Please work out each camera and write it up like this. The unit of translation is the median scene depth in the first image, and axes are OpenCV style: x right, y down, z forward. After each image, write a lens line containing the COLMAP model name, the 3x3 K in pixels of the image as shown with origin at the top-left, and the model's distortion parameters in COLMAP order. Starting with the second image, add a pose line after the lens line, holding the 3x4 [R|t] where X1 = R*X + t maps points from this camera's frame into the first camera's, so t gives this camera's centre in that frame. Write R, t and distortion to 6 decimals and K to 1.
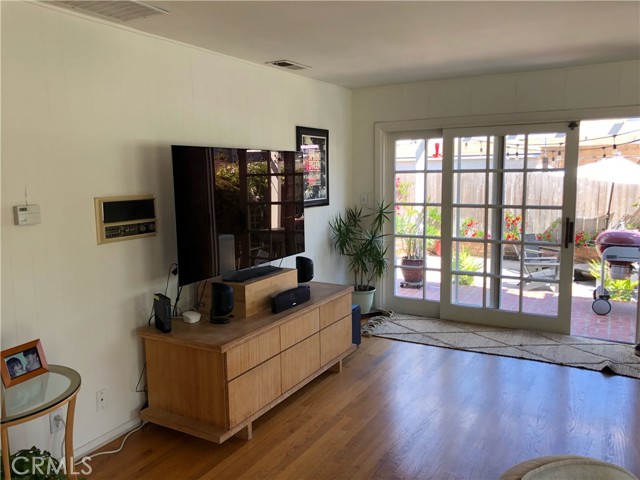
lens RADIAL K [[518.4, 0, 313.1], [0, 518.4, 230.3], [0, 0, 1]] dist [0.072491, -0.142407]
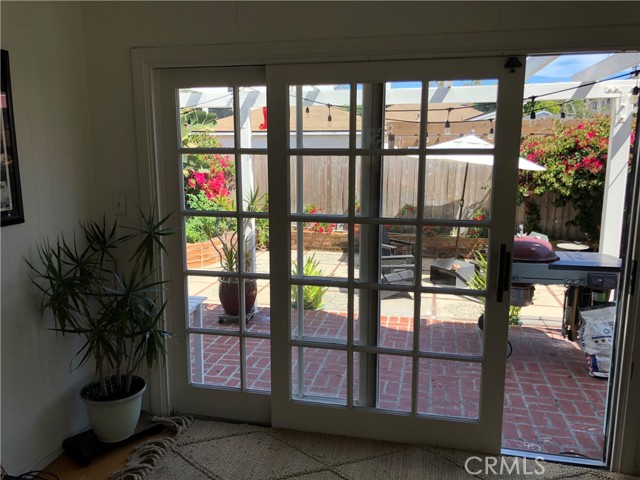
lens RADIAL K [[518.4, 0, 313.1], [0, 518.4, 230.3], [0, 0, 1]] dist [0.072491, -0.142407]
pose [[0.954556, -0.035489, 0.295912, 0.134526], [0.022199, 0.998593, 0.048154, -0.059092], [-0.297205, -0.039397, 0.954001, 0.490393]]
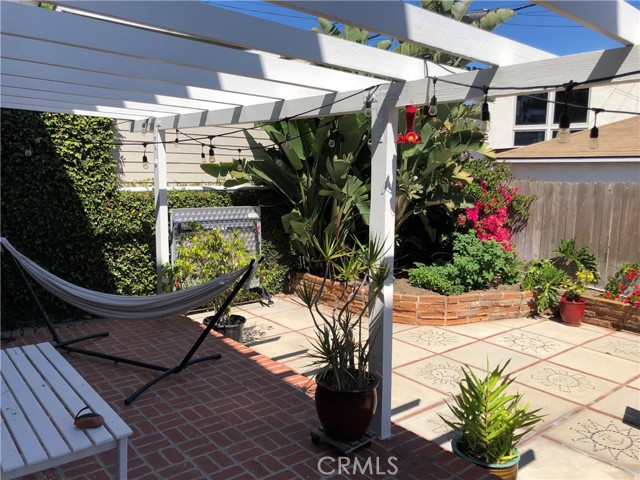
lens RADIAL K [[518.4, 0, 313.1], [0, 518.4, 230.3], [0, 0, 1]] dist [0.072491, -0.142407]
pose [[0.932388, 0.073015, -0.354009, 0.452761], [-0.074364, 0.997183, 0.009811, -0.103492], [0.353728, 0.017178, 0.935191, 0.867717]]
